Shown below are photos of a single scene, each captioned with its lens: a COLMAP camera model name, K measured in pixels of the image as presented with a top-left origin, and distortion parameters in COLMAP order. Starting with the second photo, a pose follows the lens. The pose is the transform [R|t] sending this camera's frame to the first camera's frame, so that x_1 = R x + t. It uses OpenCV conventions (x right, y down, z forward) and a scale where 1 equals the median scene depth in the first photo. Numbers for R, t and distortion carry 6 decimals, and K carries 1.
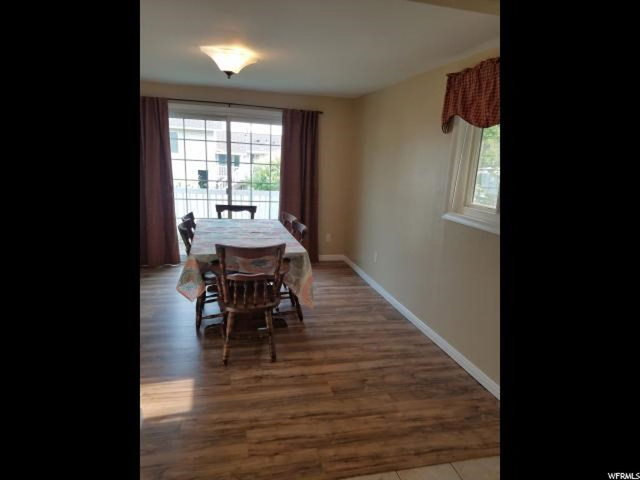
lens RADIAL K [[360.3, 0, 286.2], [0, 360.3, 234.8], [0, 0, 1]] dist [0.128016, -0.000578]
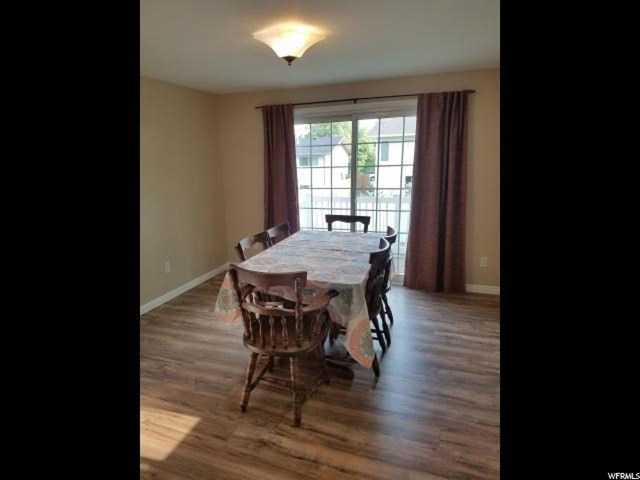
lens RADIAL K [[355.9, 0, 311.1], [0, 355.9, 236.7], [0, 0, 1]] dist [0.042946, -0.000068]
pose [[0.852491, 0.050042, -0.520341, 0.227377], [-0.057187, 0.998361, 0.002322, -0.028661], [0.519604, 0.027777, 0.853956, 0.239093]]
